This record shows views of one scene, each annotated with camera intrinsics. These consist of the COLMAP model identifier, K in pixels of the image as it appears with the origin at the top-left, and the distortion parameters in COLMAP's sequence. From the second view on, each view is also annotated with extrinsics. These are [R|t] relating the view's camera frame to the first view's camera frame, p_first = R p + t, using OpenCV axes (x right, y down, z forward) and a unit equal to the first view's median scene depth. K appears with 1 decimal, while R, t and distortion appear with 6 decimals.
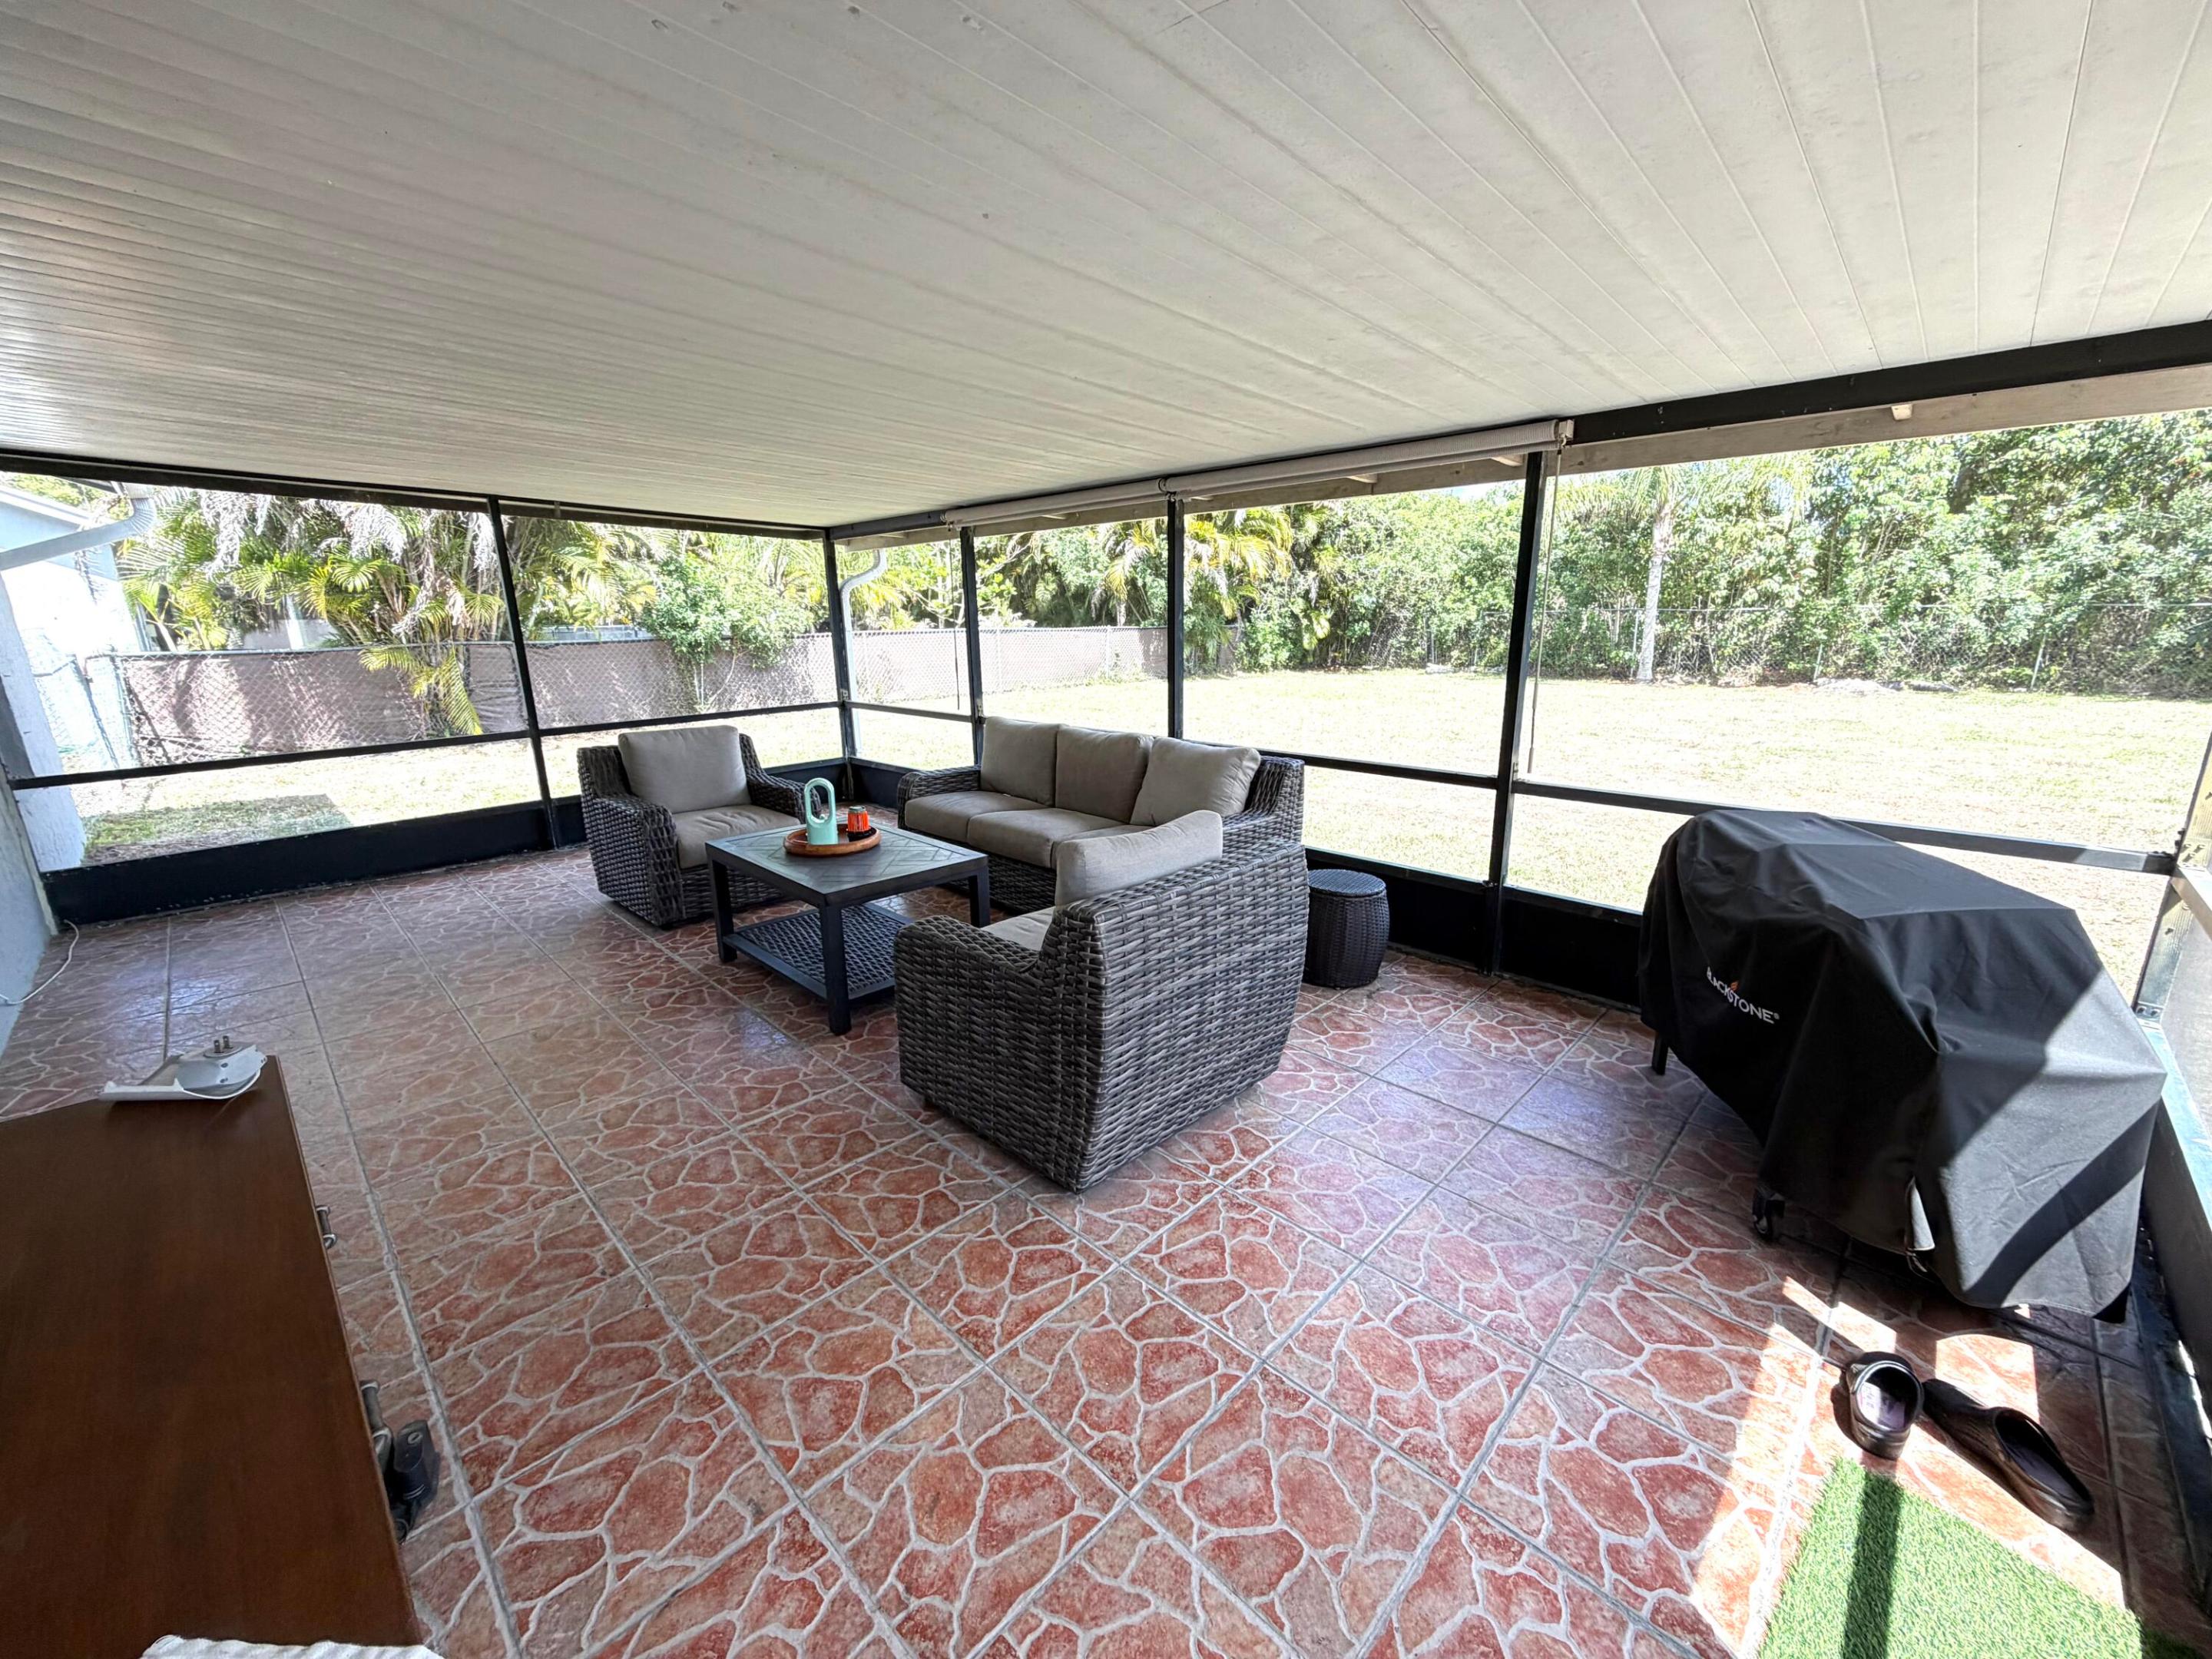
lens RADIAL K [[877.9, 0, 1101.7], [0, 877.9, 819.6], [0, 0, 1]] dist [-0.001159, -0.000327]
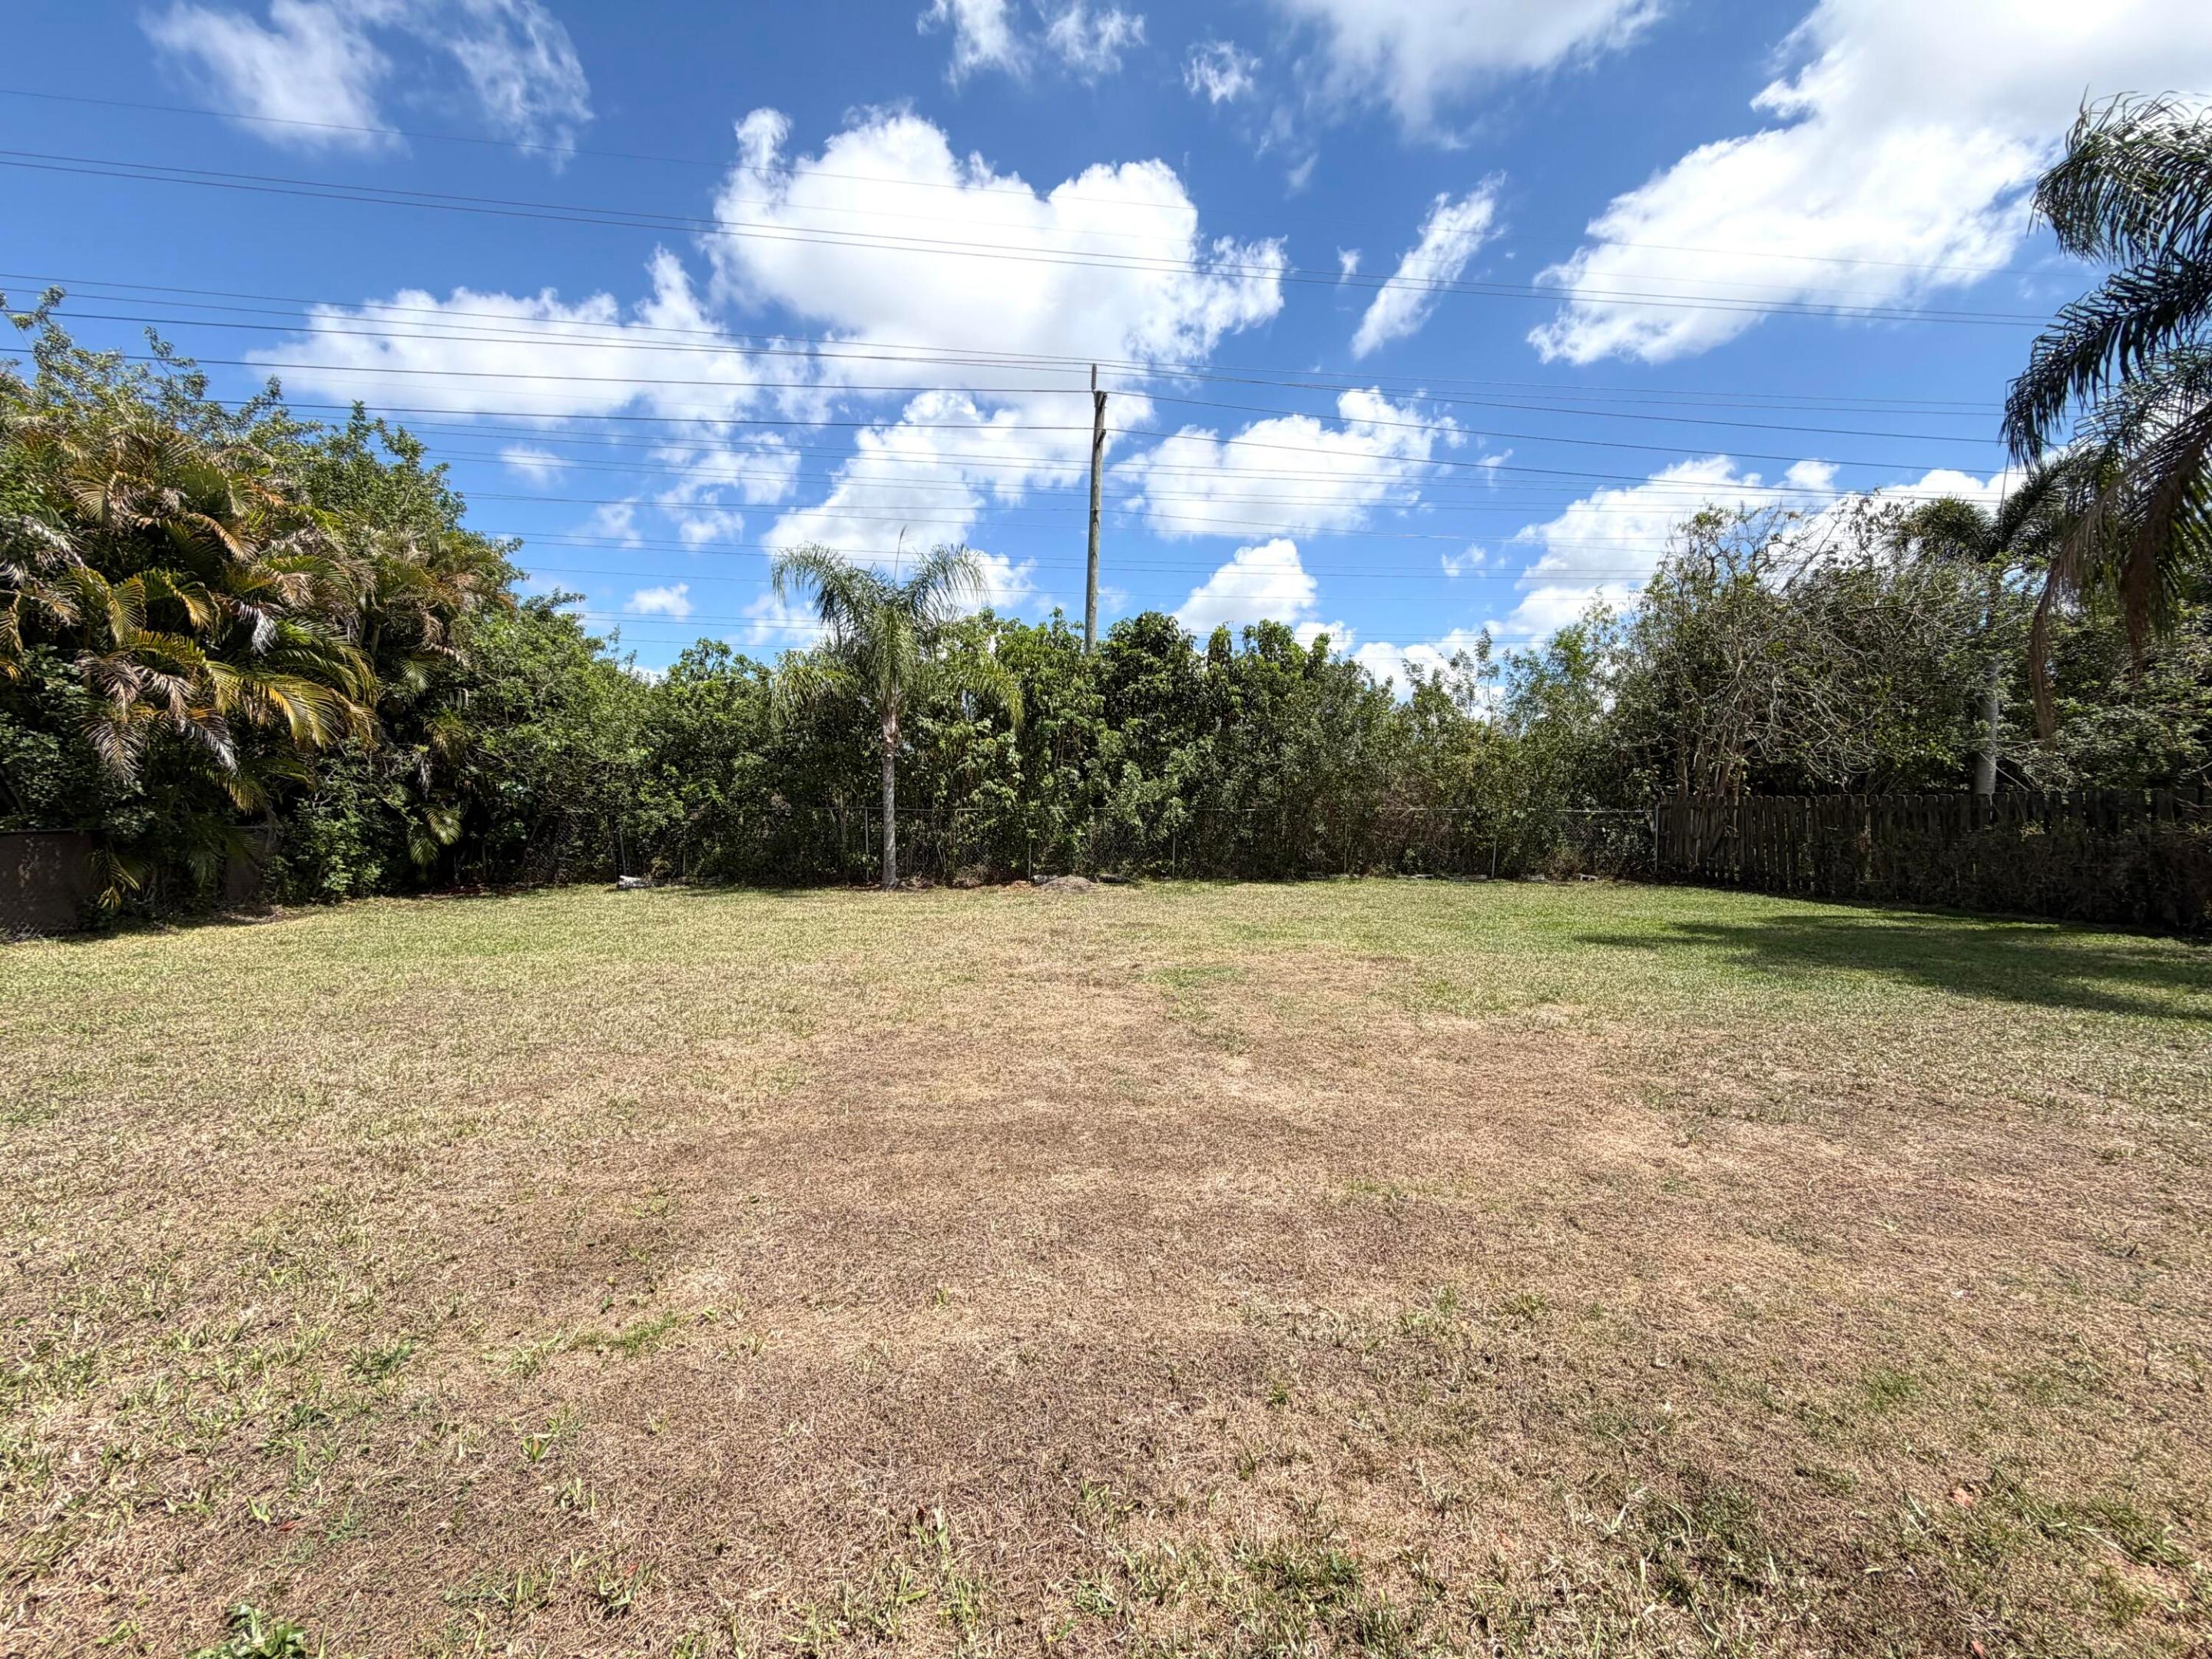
lens RADIAL K [[877.9, 0, 1106.4], [0, 877.9, 827.5], [0, 0, 1]] dist [-0.001159, -0.000327]
pose [[0.611166, -0.004179, 0.791491, 0.037144], [0.170029, 0.977334, -0.126131, -0.055862], [-0.773024, 0.211663, 0.598024, 0.238306]]
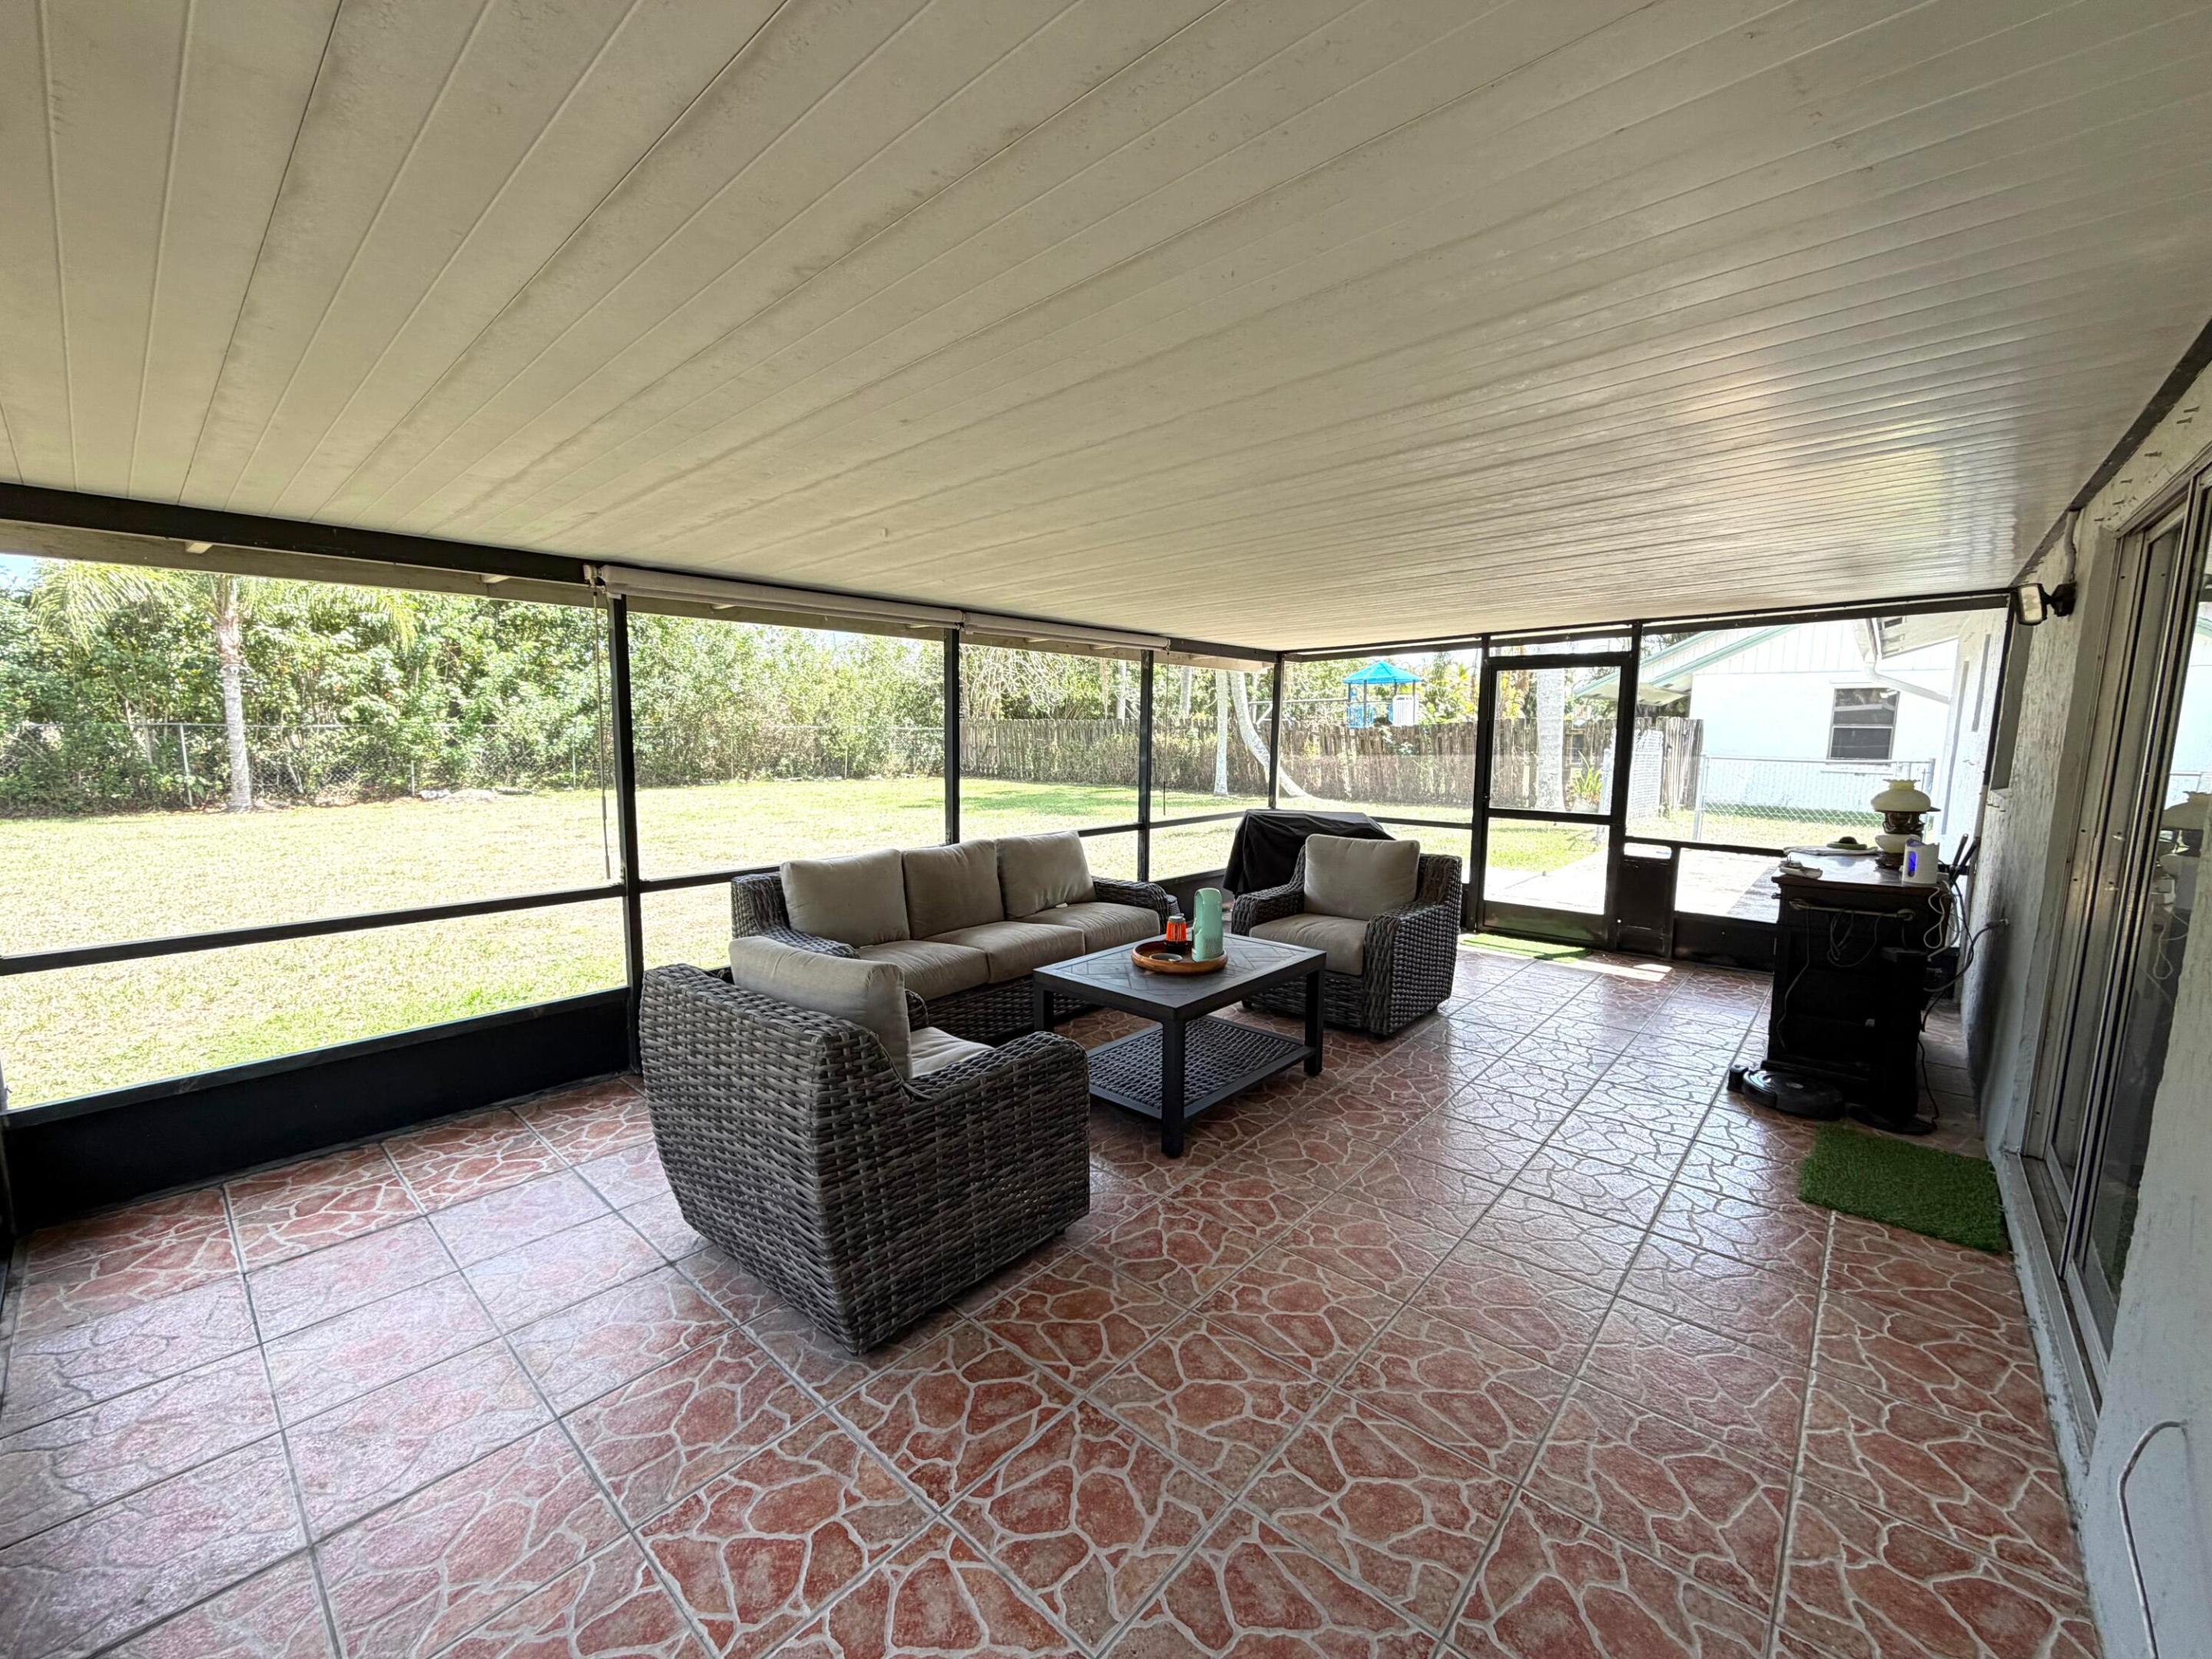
lens RADIAL K [[877.9, 0, 1106.6], [0, 877.9, 847.6], [0, 0, 1]] dist [-0.001159, -0.000327]
pose [[-0.050735, -0.130159, 0.990194, -0.231927], [0.214742, 0.966859, 0.138094, -0.049296], [-0.975352, 0.219643, -0.021103, 0.177819]]
